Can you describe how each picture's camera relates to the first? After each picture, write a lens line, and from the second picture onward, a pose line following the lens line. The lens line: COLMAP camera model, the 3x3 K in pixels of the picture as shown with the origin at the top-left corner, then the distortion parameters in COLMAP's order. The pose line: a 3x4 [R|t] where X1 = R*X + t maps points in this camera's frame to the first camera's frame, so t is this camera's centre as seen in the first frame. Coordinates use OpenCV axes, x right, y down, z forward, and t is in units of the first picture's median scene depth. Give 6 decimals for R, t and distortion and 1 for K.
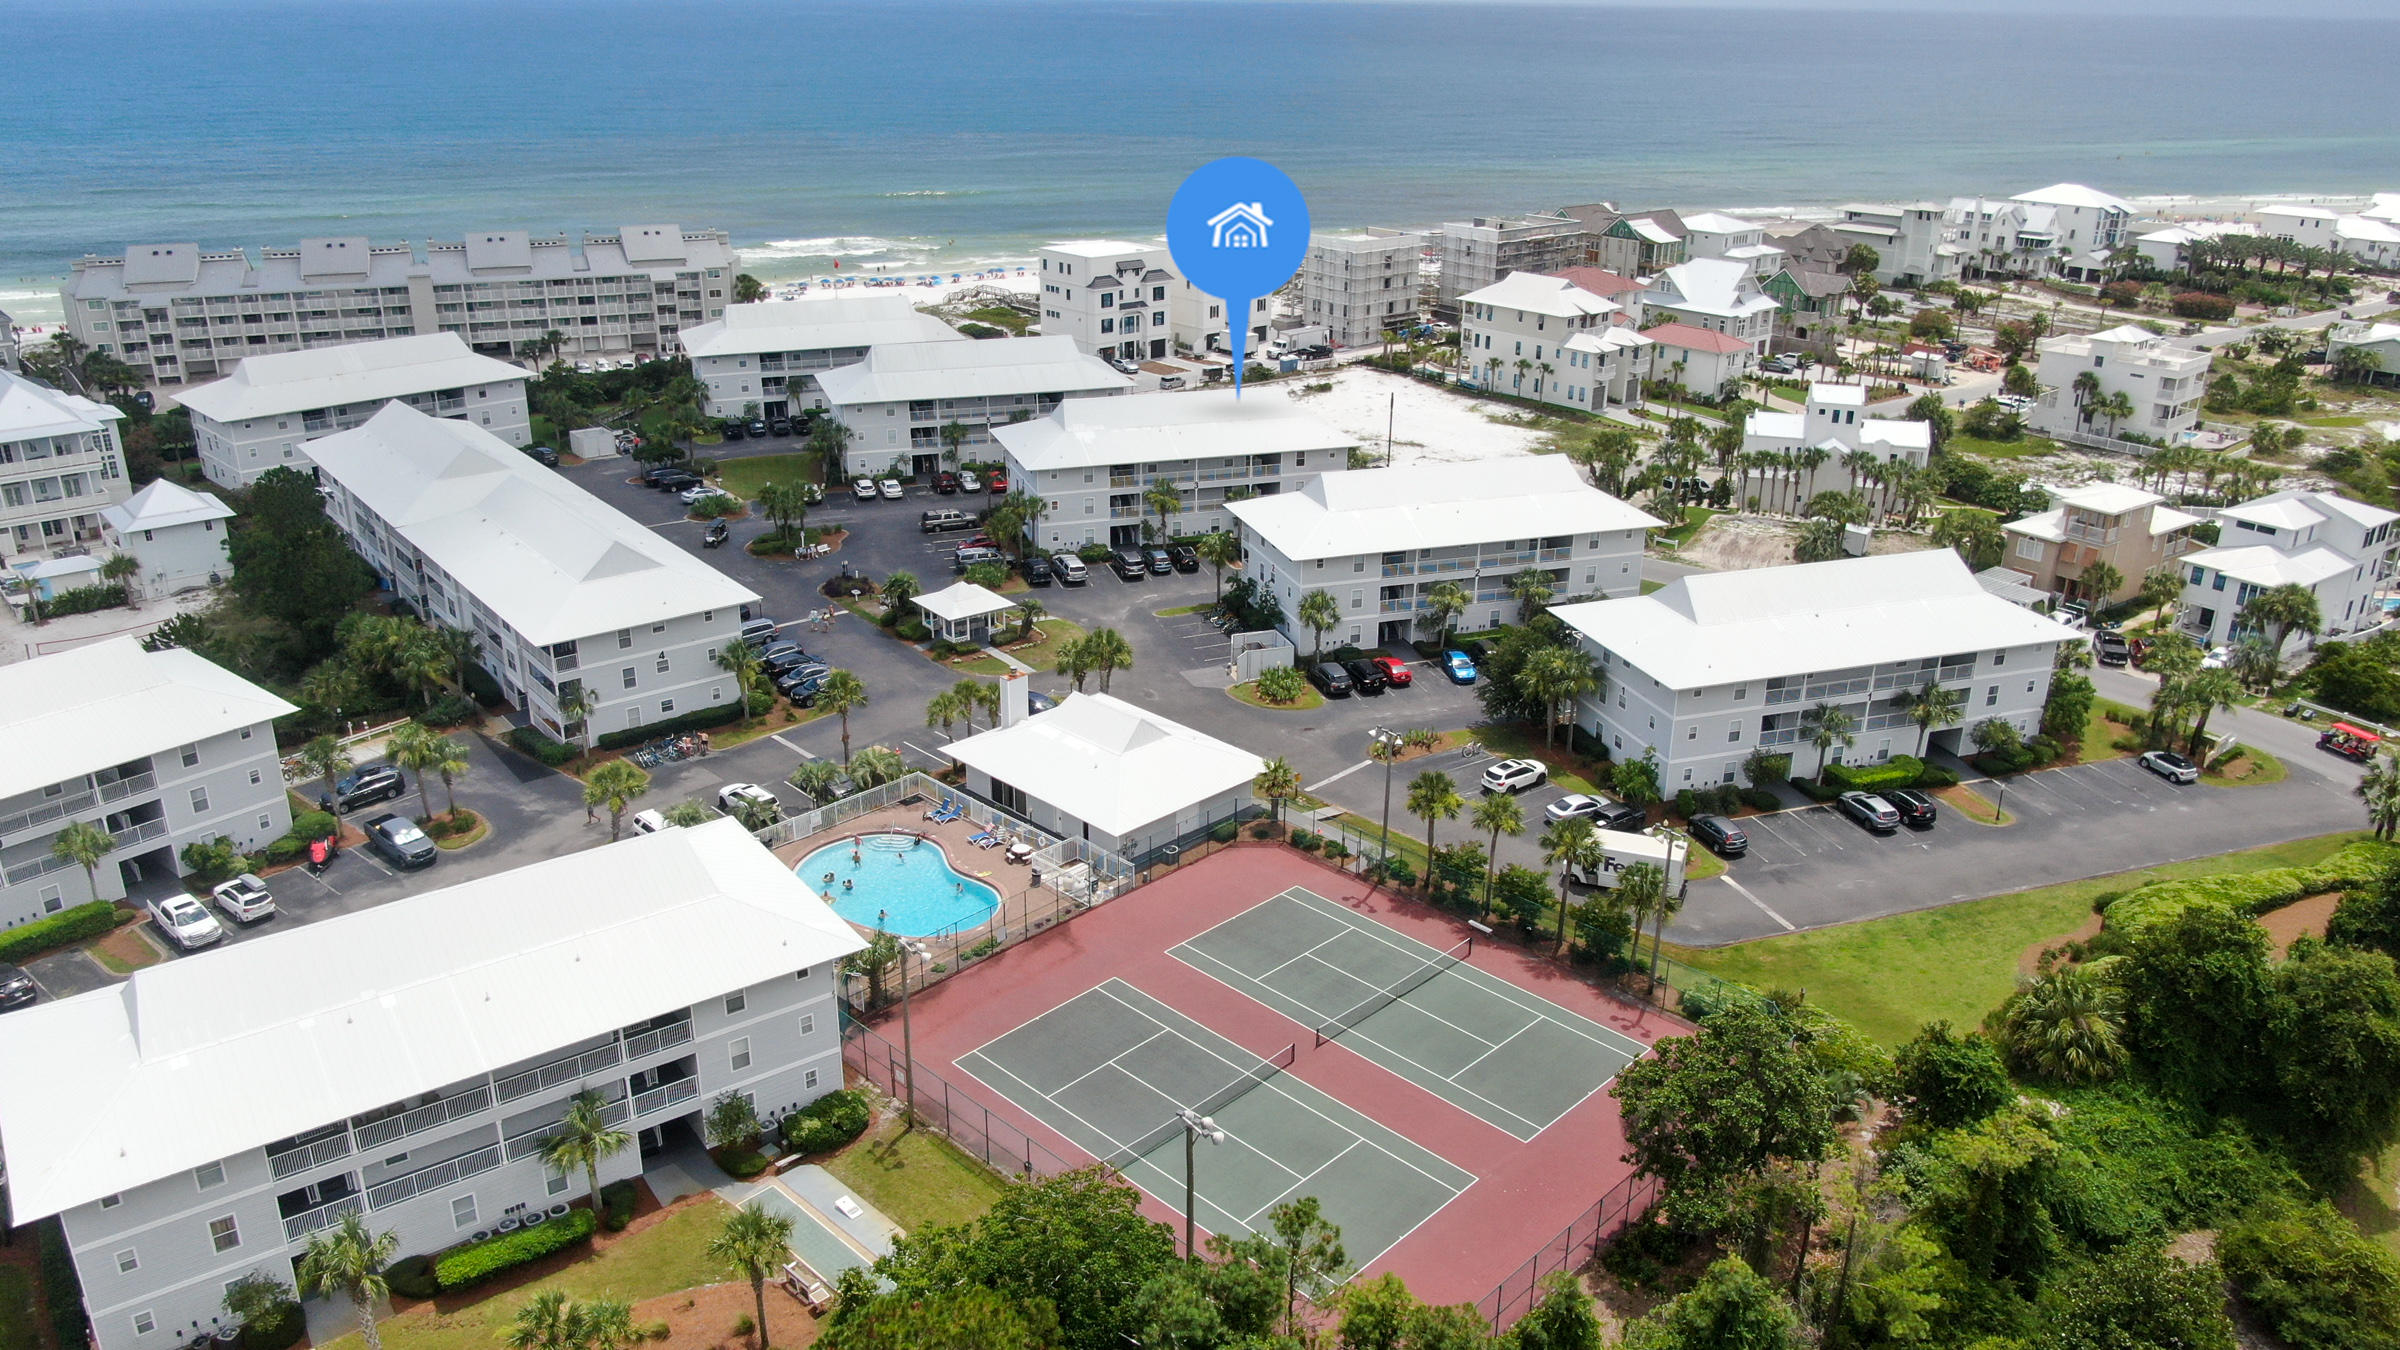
lens RADIAL K [[1722.8, 0, 1200.0], [0, 1722.8, 675.0], [0, 0, 1]] dist [-0.023134, 0.011535]
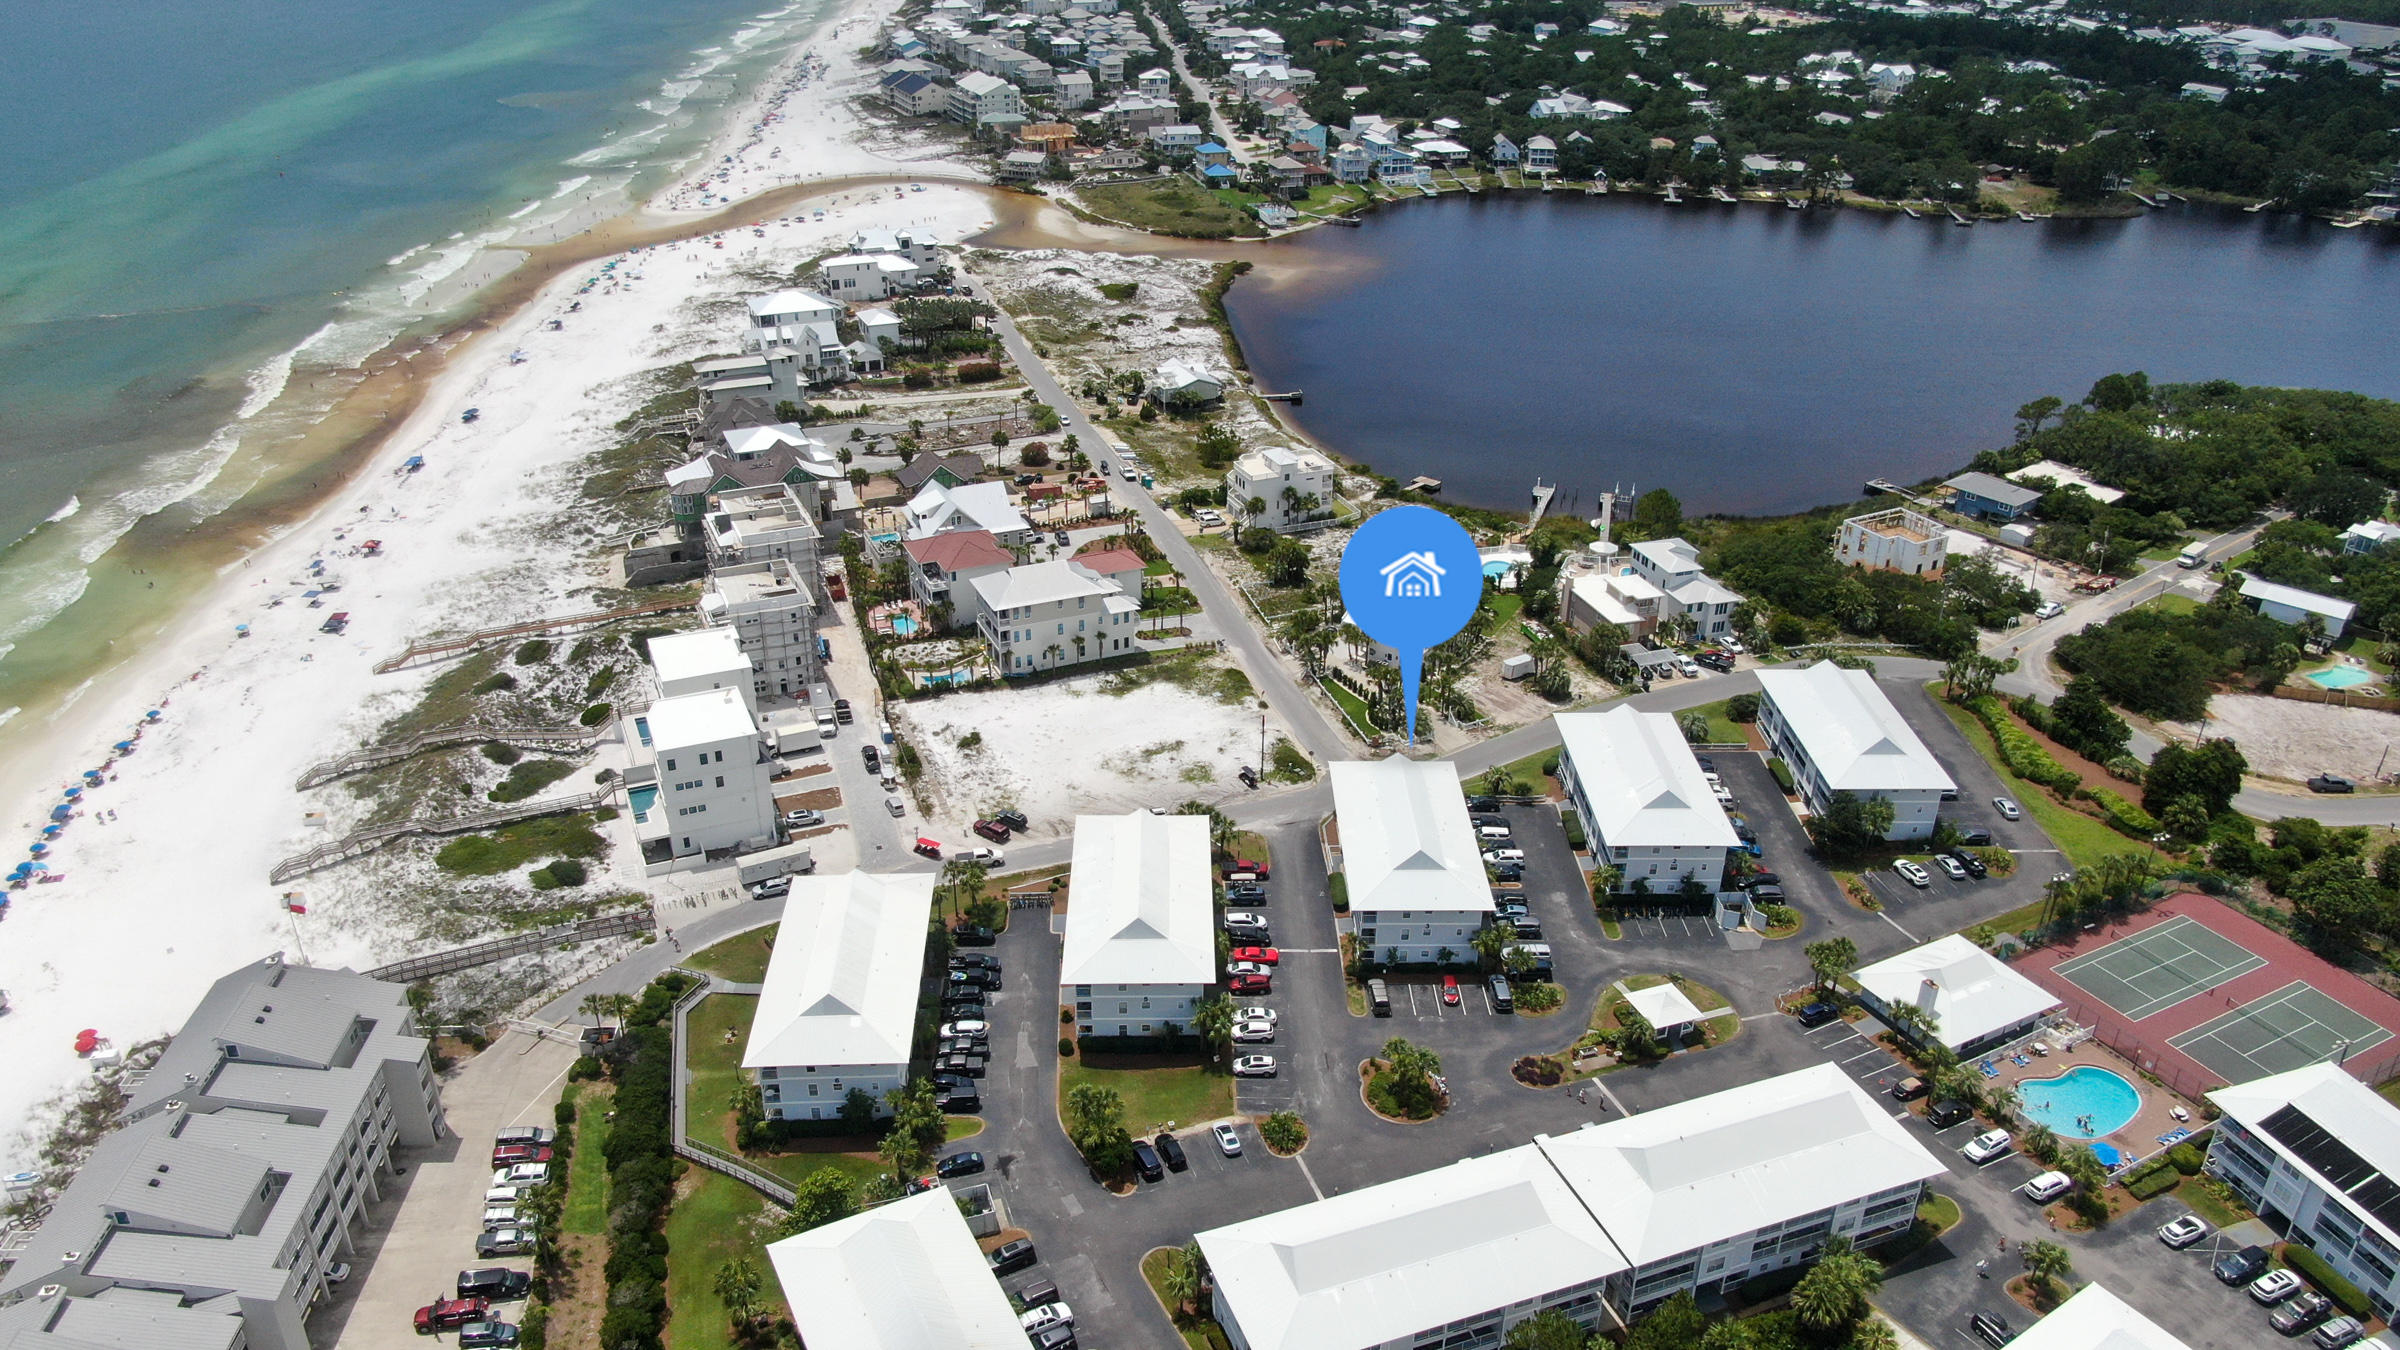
lens RADIAL K [[1722.8, 0, 1200.0], [0, 1722.8, 675.0], [0, 0, 1]] dist [-0.023134, 0.011535]
pose [[0.310177, -0.437042, 0.844266, -0.832903], [0.347879, 0.878652, 0.327034, -0.546733], [-0.884743, 0.192264, 0.424575, 0.466256]]
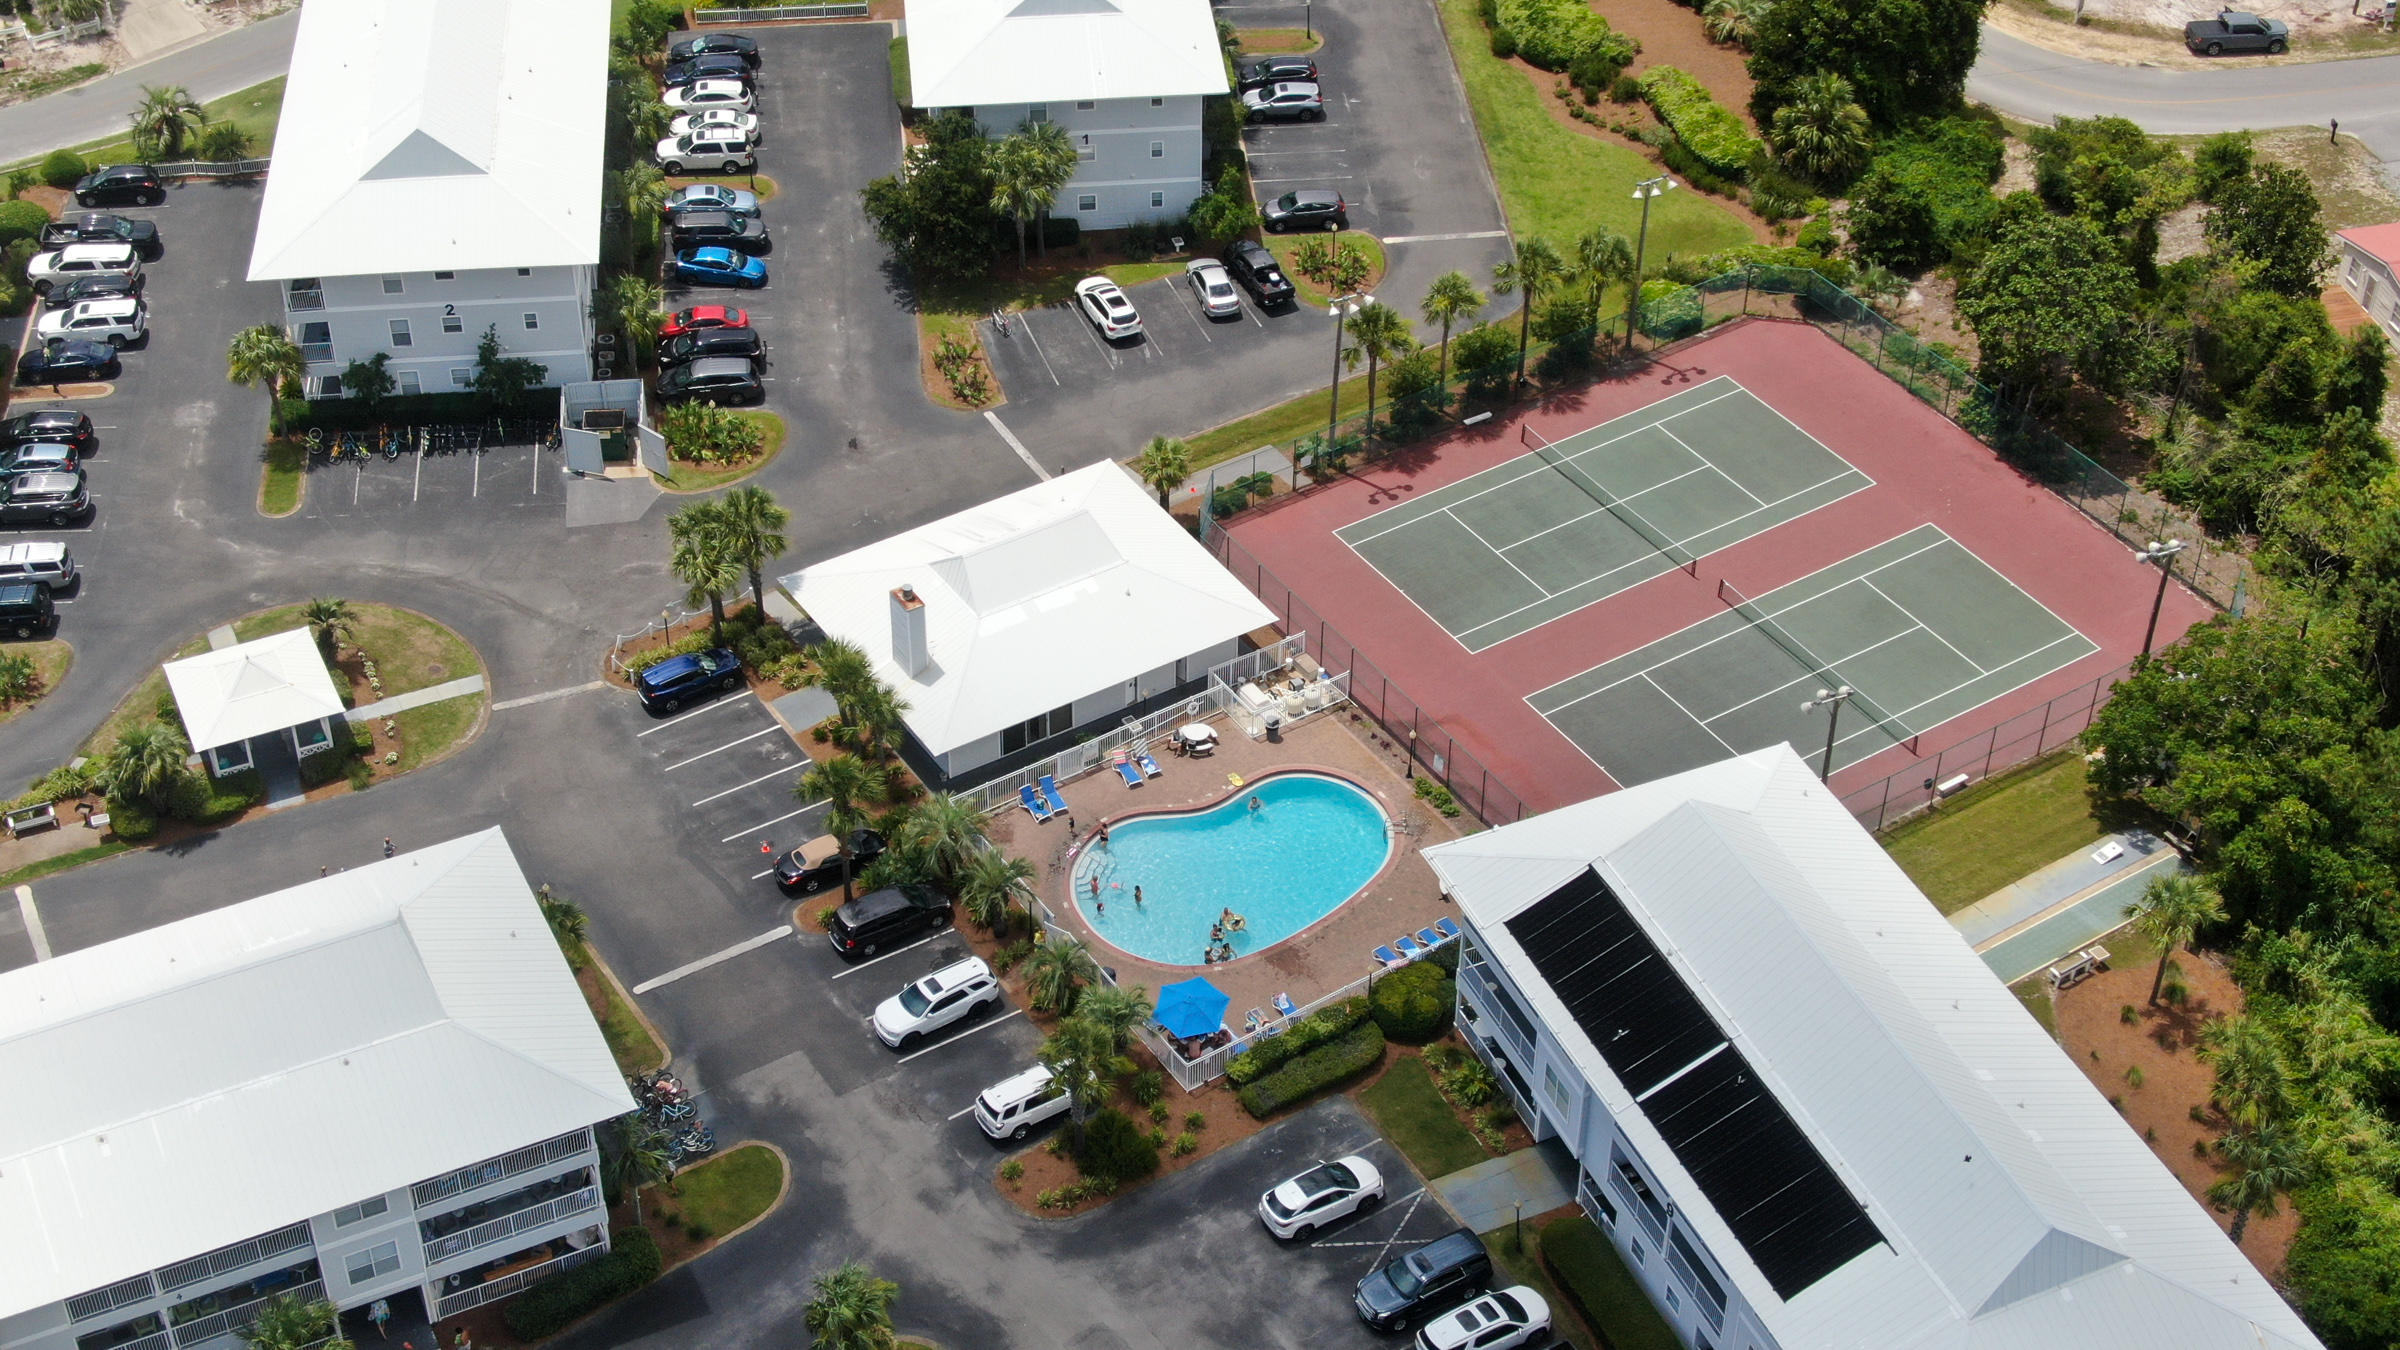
lens RADIAL K [[3309.2, 0, 1200.0], [0, 3309.2, 675.0], [0, 0, 1]] dist [0.359866, -1.953548]
pose [[0.215812, -0.628726, 0.747081, -0.551982], [0.357705, 0.762828, 0.538647, -0.325437], [-0.908555, 0.150988, 0.389526, 0.226806]]
